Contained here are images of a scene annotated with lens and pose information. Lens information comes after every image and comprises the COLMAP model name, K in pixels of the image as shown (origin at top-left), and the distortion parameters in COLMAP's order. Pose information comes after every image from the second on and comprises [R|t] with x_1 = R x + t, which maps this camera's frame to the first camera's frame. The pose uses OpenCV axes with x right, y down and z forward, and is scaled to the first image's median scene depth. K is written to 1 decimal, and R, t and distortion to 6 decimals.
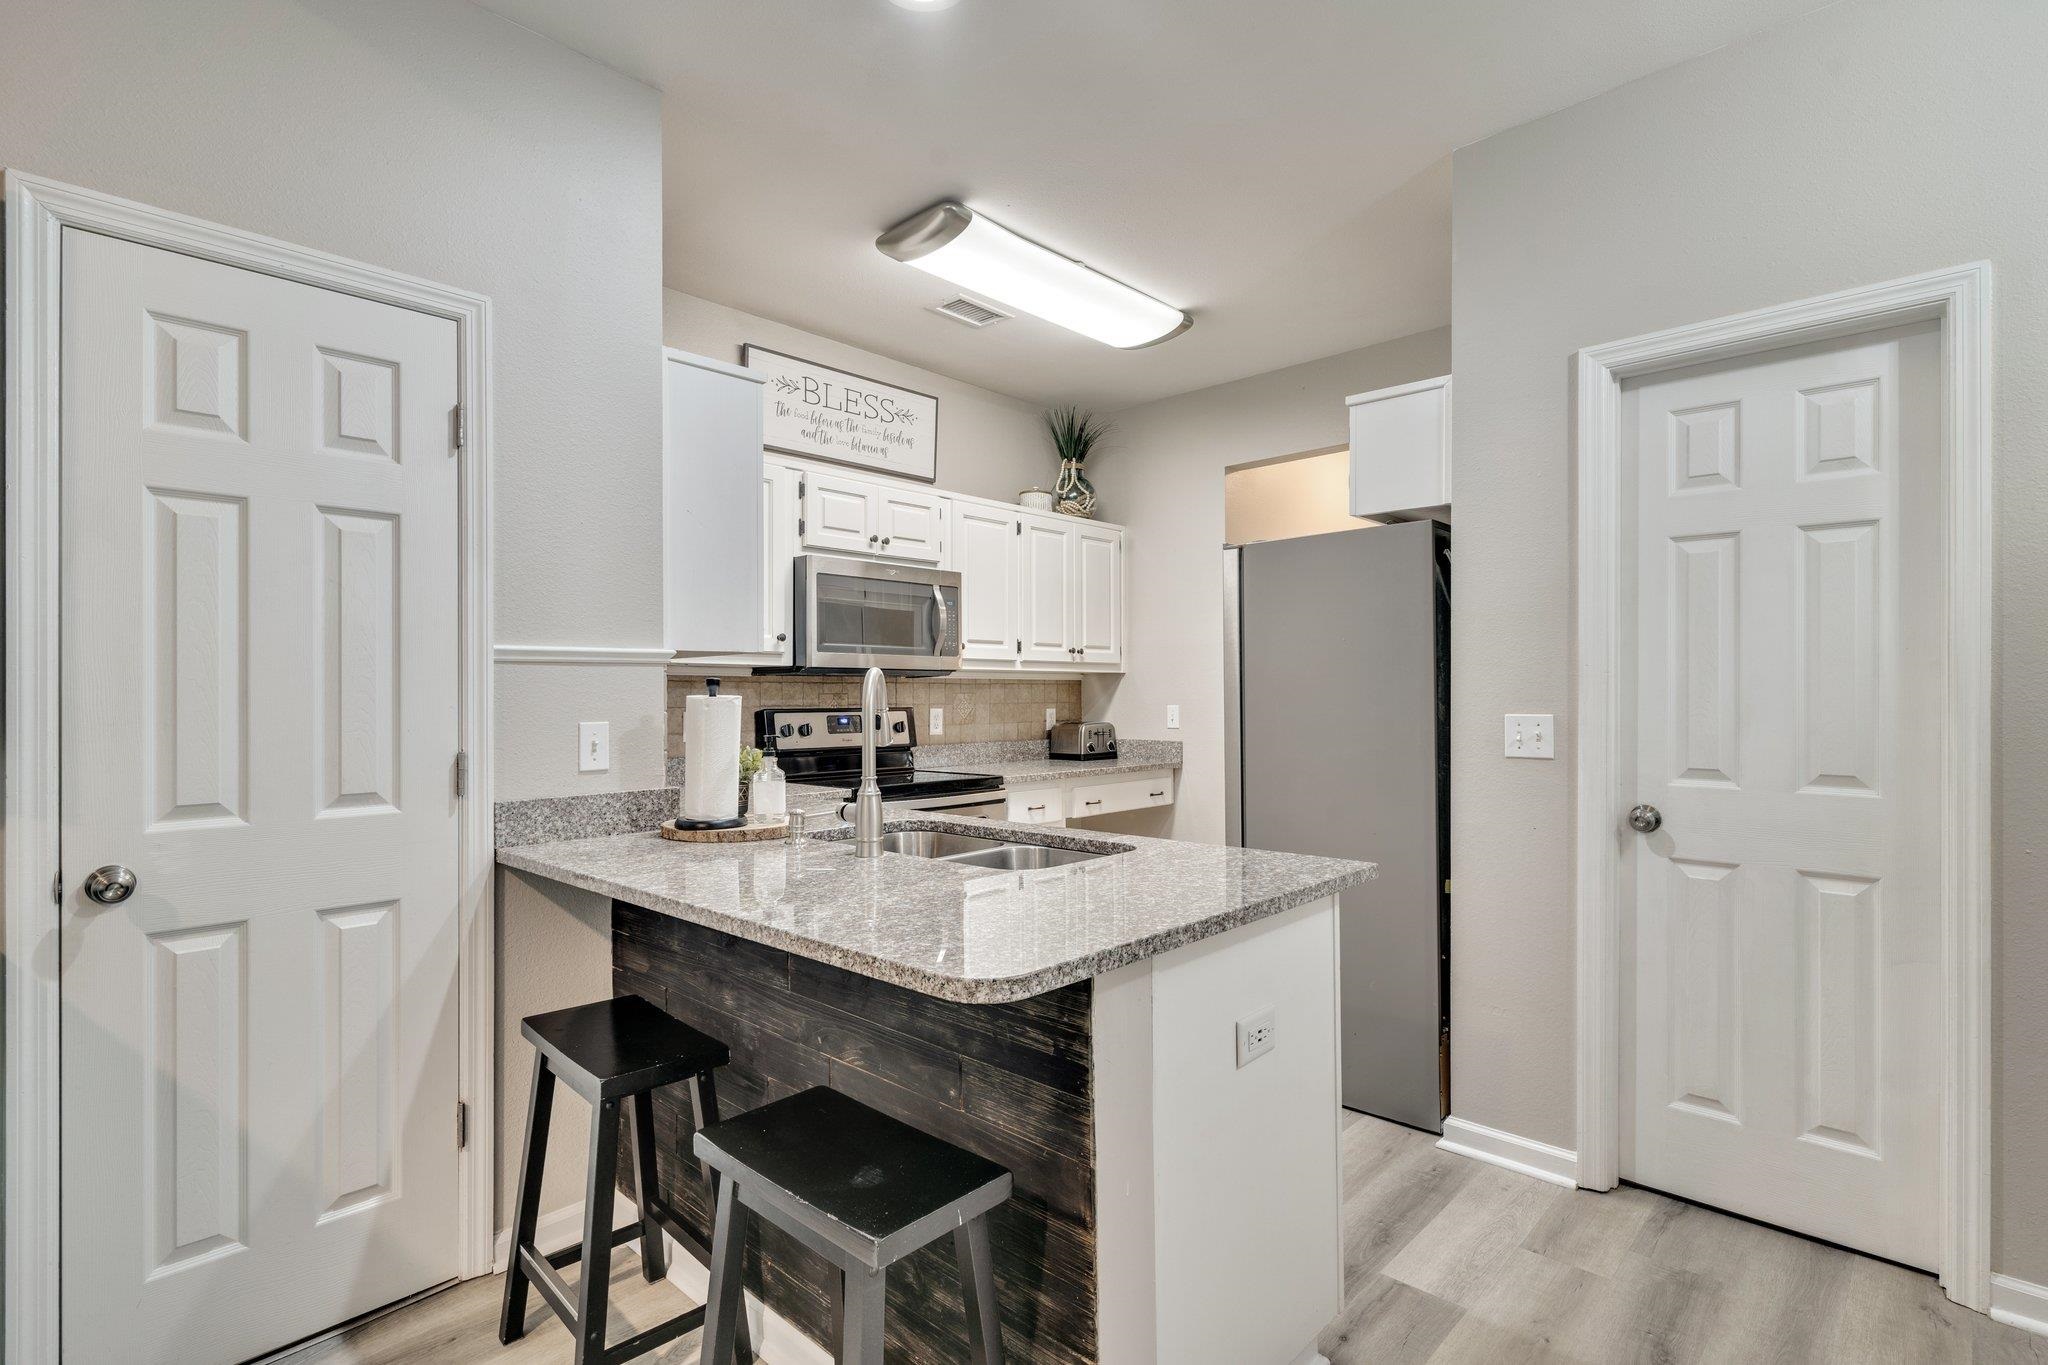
lens RADIAL K [[983.3, 0, 1018.1], [0, 983.3, 687.1], [0, 0, 1]] dist [0.001212, -0.000413]
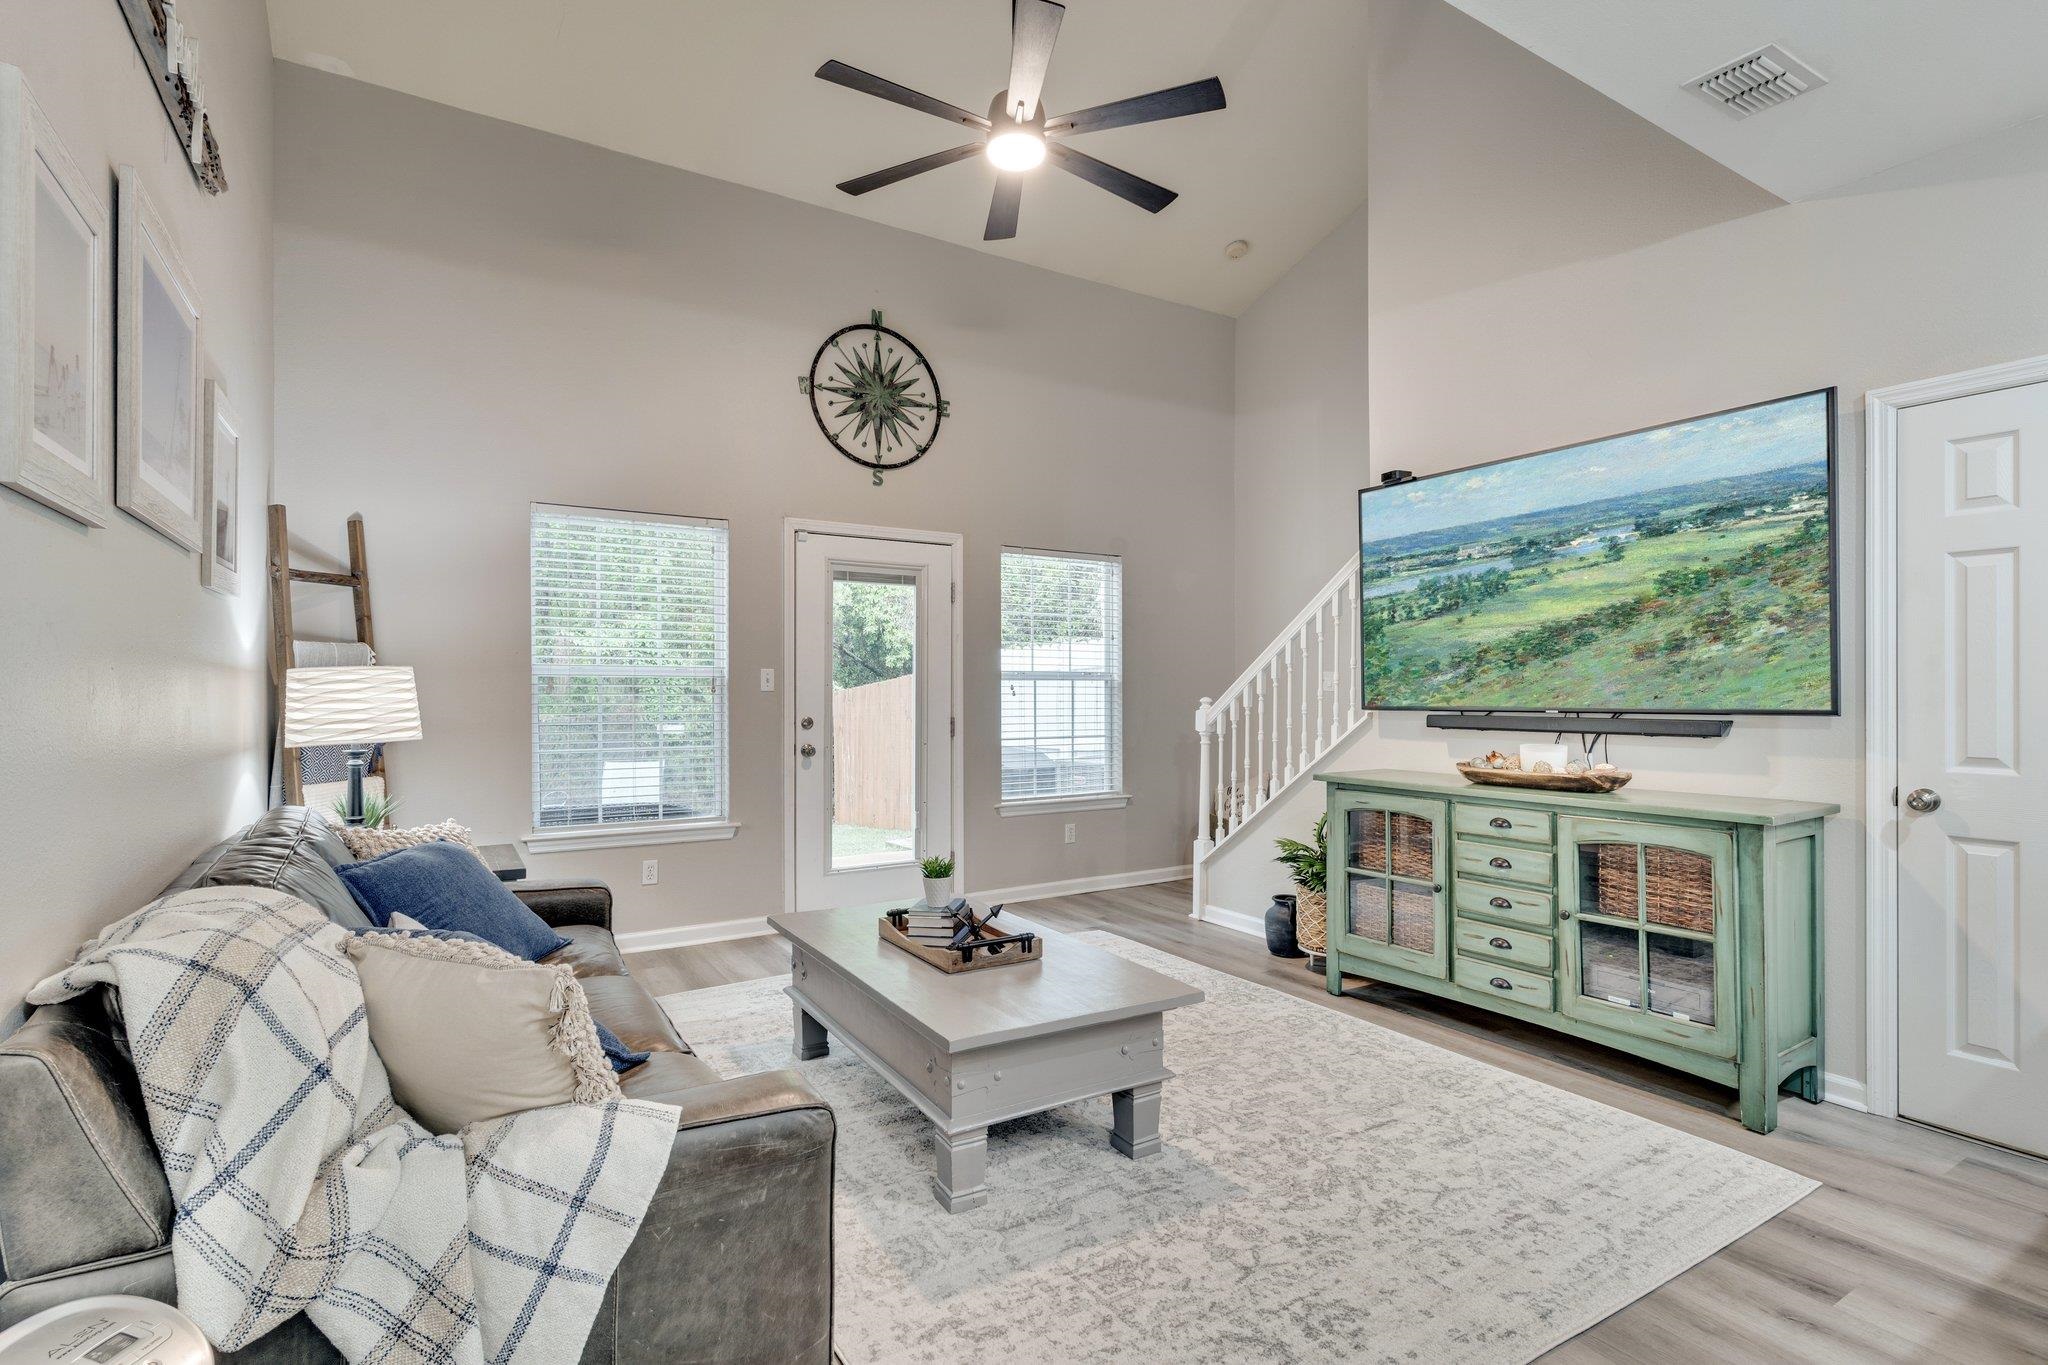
lens RADIAL K [[984.0, 0, 1011.6], [0, 984.0, 691.0], [0, 0, 1]] dist [0.003095, 0.000858]
pose [[-0.253562, 0.008942, -0.967278, 0.500482], [0.008203, 0.999941, 0.007094, -0.002966], [0.967284, -0.006136, -0.253621, -0.026470]]
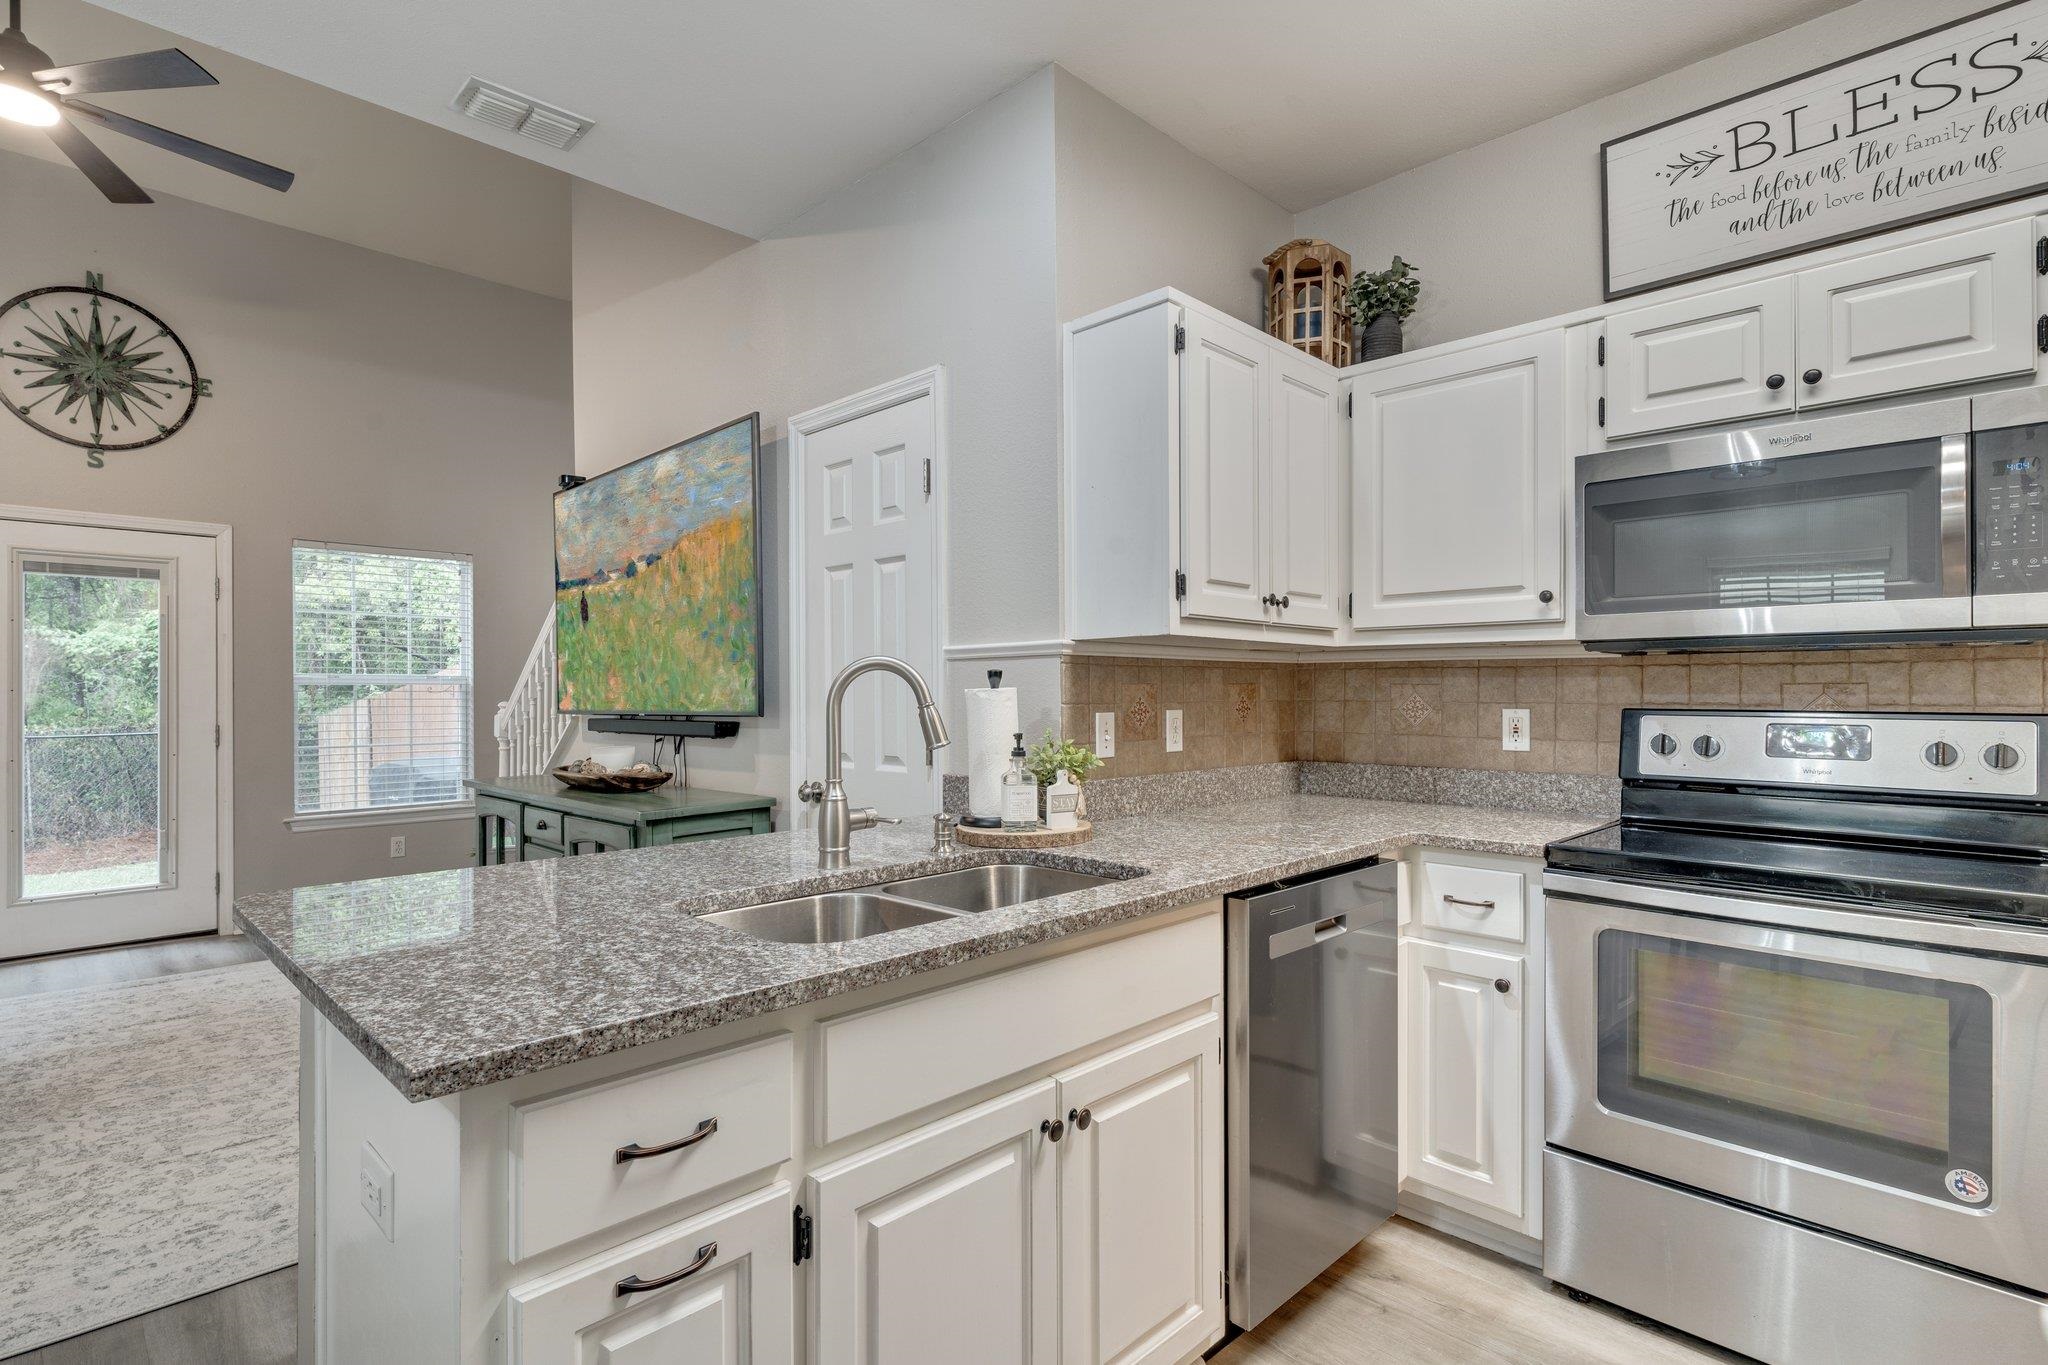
lens RADIAL K [[988.5, 0, 1007.9], [0, 988.5, 689.6], [0, 0, 1]] dist [0.000745, -0.000966]
pose [[-0.027731, 0.003898, -0.999608, 0.415980], [0.010637, 0.999937, 0.003604, 0.004427], [0.999559, -0.010533, -0.027771, 0.665335]]
